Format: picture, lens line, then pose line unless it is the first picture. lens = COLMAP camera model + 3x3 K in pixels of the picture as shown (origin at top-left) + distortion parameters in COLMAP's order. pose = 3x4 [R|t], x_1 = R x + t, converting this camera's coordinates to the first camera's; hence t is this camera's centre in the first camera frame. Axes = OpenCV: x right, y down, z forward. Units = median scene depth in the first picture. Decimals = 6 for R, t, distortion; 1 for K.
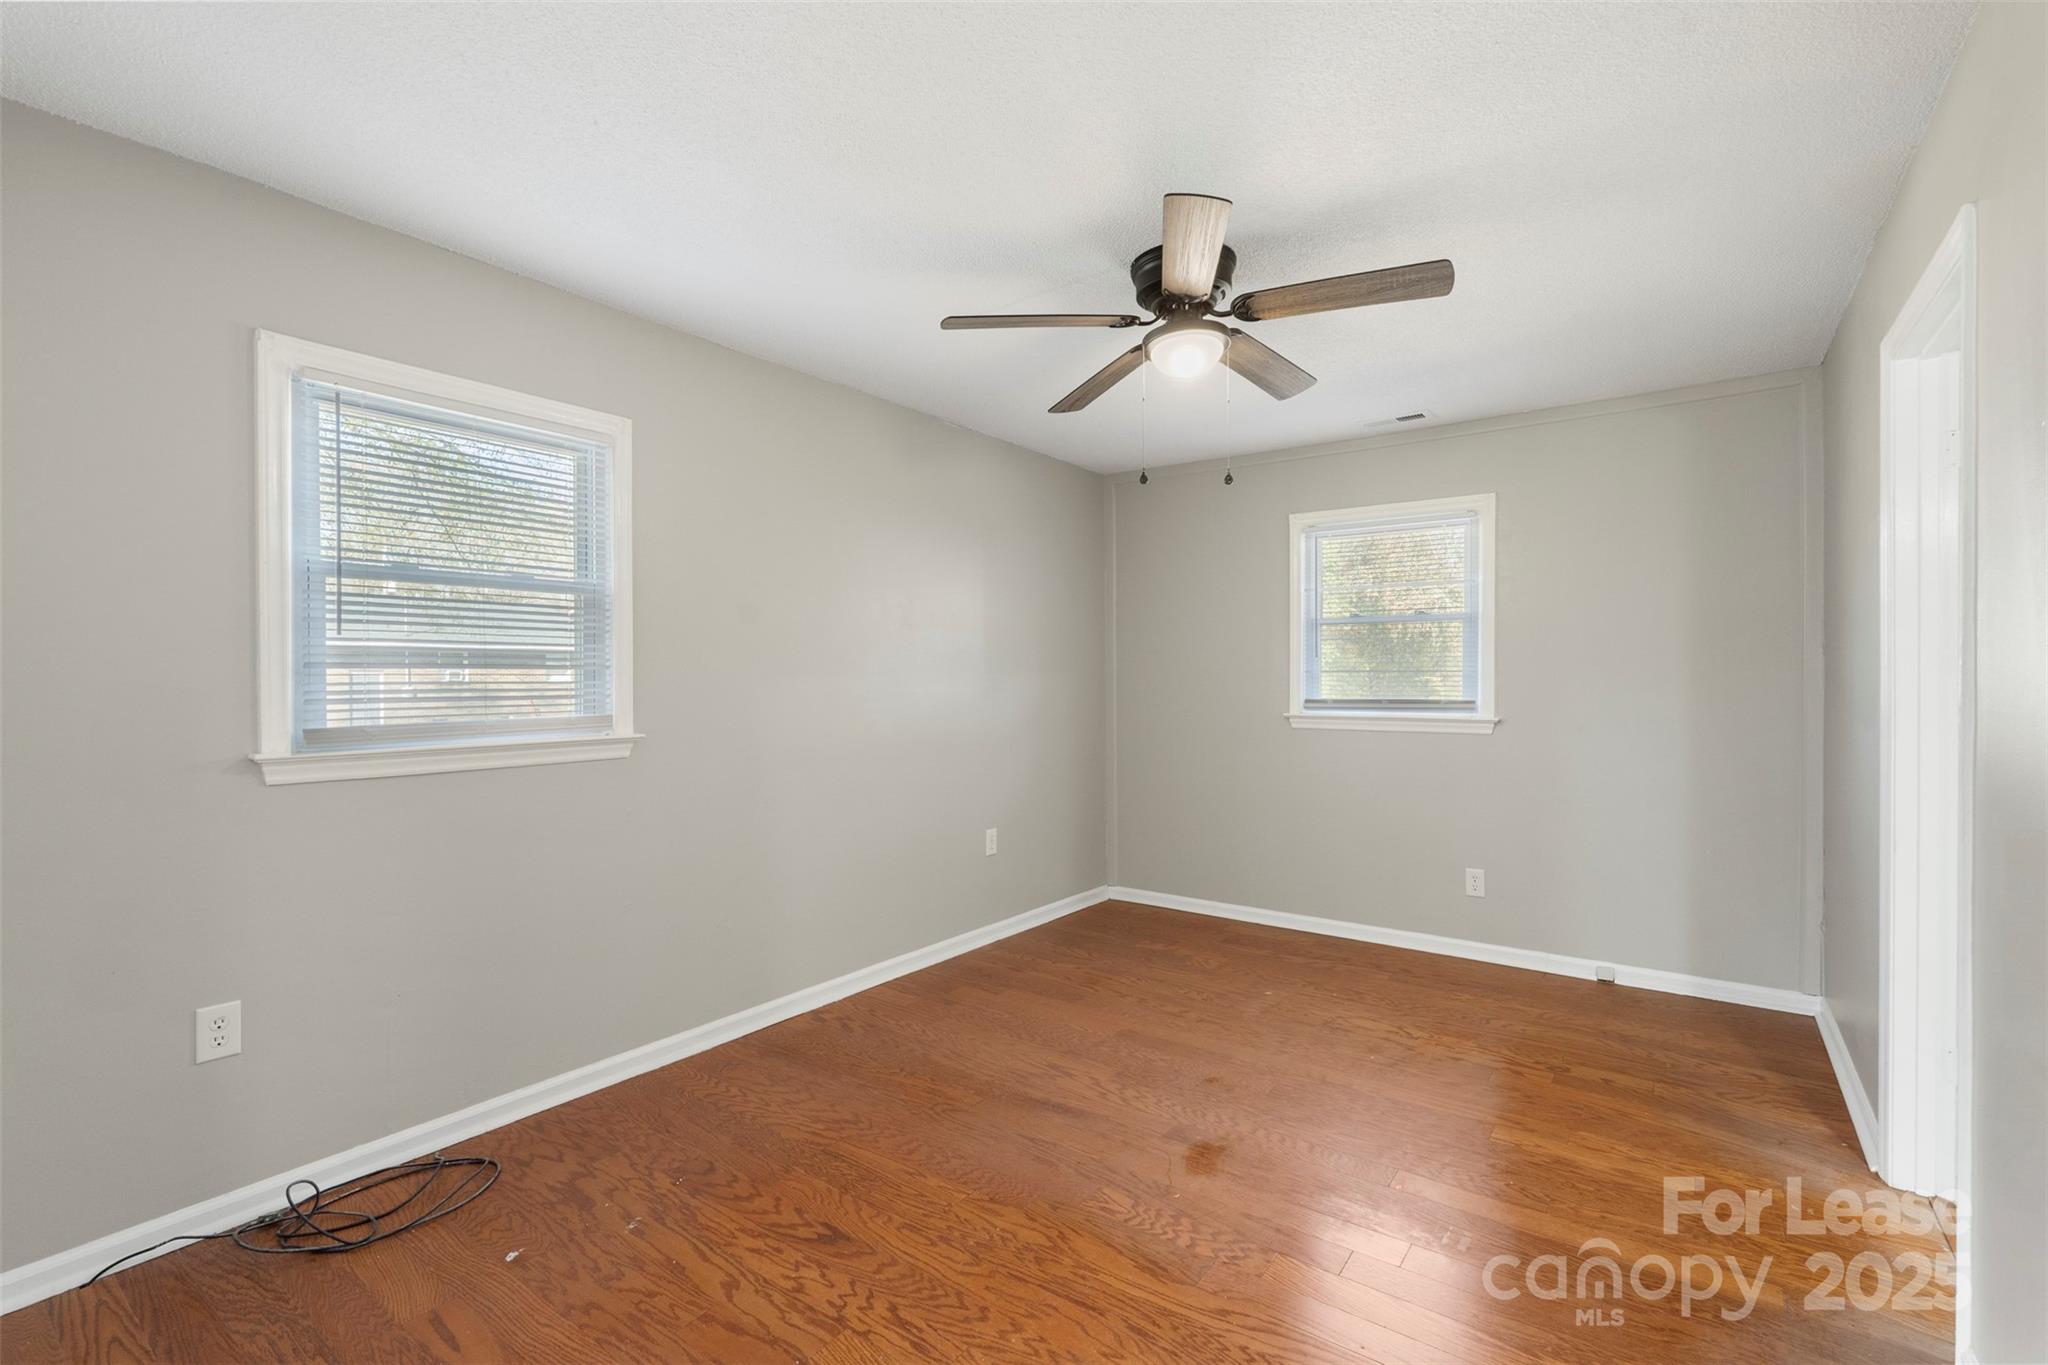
lens RADIAL K [[905.7, 0, 1056.6], [0, 905.7, 669.9], [0, 0, 1]] dist [-0.005546, 0.001631]
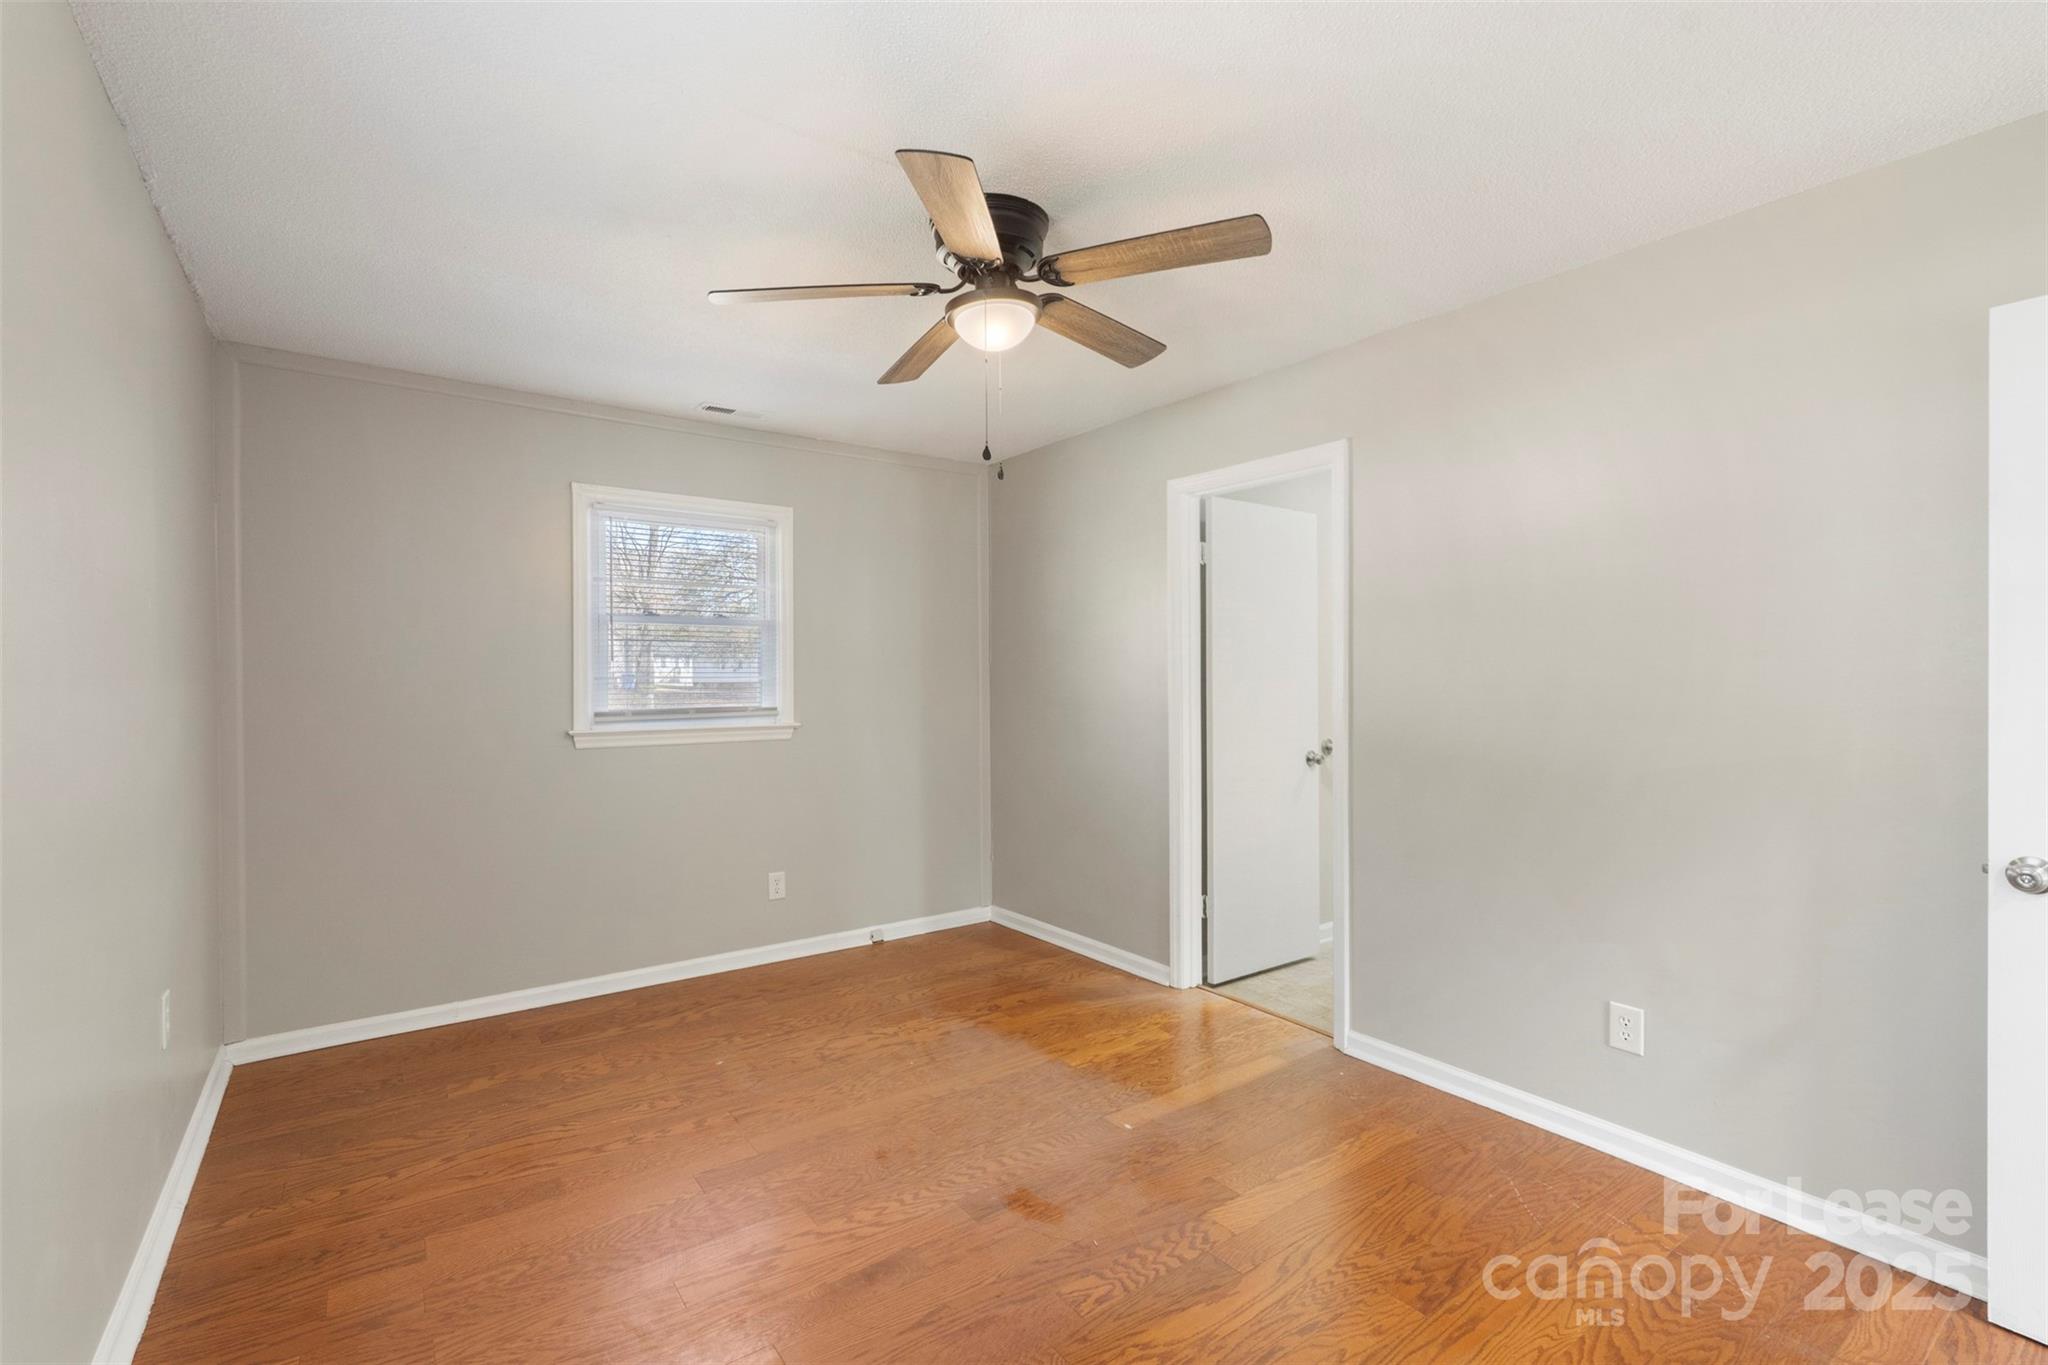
lens RADIAL K [[905.7, 0, 1013.5], [0, 905.7, 676.7], [0, 0, 1]] dist [-0.005546, 0.001631]
pose [[0.320426, -0.000259, 0.947273, -0.472593], [-0.004884, 0.999986, 0.001926, -0.004410], [-0.947261, -0.005244, 0.320421, 0.473429]]
